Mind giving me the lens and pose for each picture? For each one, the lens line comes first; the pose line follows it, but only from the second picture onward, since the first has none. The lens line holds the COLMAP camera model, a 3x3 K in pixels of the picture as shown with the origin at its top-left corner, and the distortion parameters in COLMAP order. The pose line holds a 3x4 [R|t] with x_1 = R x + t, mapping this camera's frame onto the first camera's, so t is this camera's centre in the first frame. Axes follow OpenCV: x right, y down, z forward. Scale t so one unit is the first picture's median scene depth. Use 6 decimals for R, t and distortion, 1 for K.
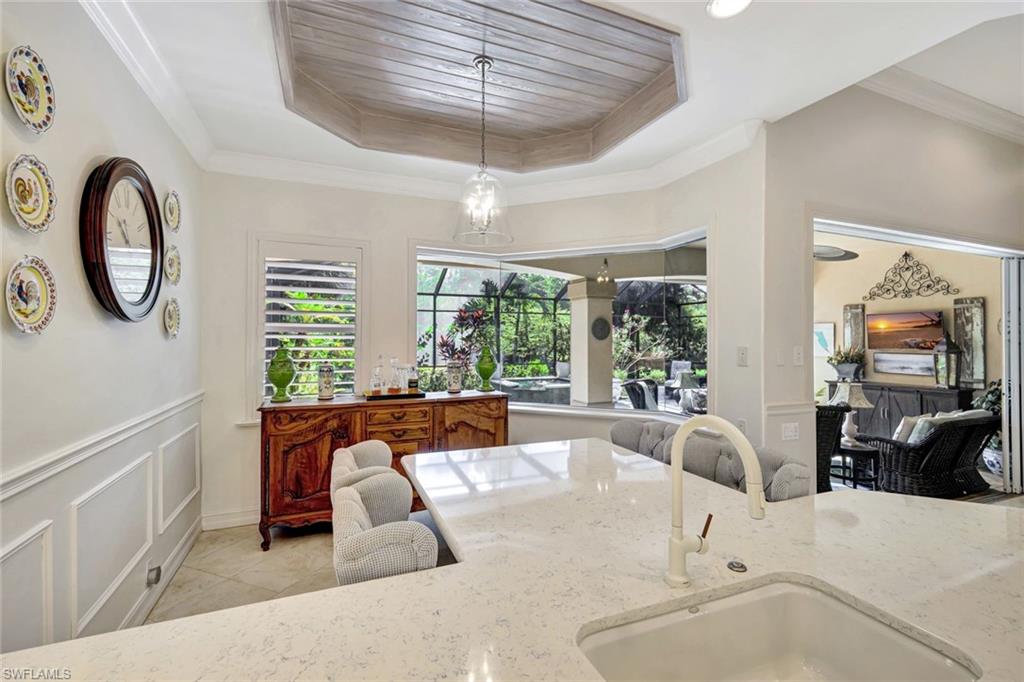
lens RADIAL K [[432.4, 0, 504.7], [0, 432.4, 334.9], [0, 0, 1]] dist [-0.002643, -0.000674]
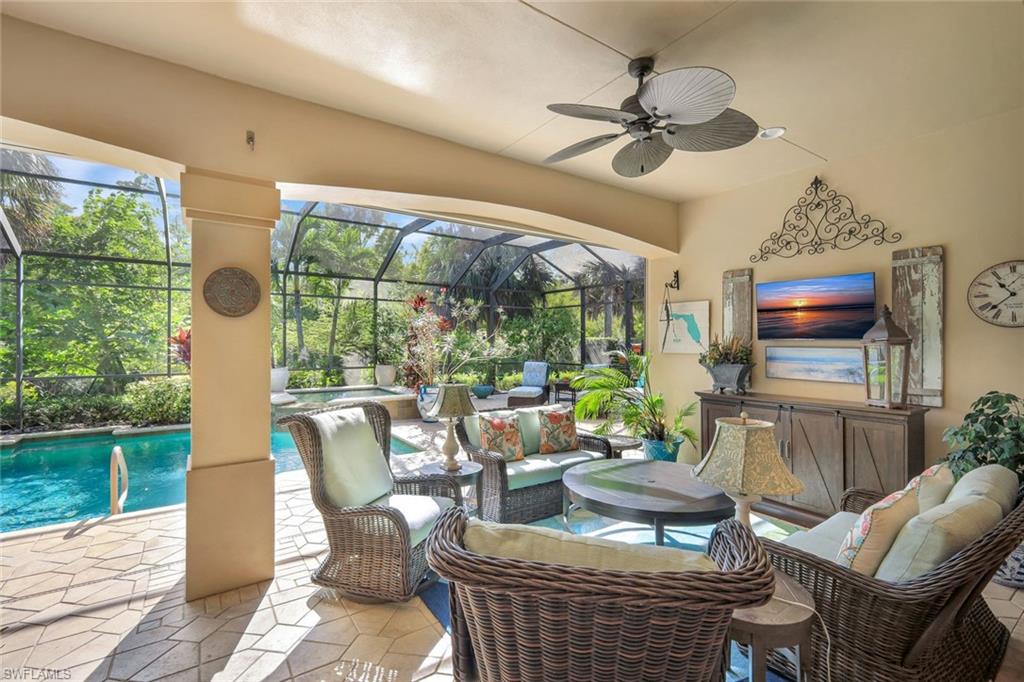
lens RADIAL K [[451.1, 0, 497.7], [0, 451.1, 341.5], [0, 0, 1]] dist [0.001877, -0.000143]
pose [[0.978214, 0.000815, 0.207598, 0.361492], [-0.003026, 0.999942, 0.010335, 0.030270], [-0.207578, -0.010738, 0.978160, 0.467380]]
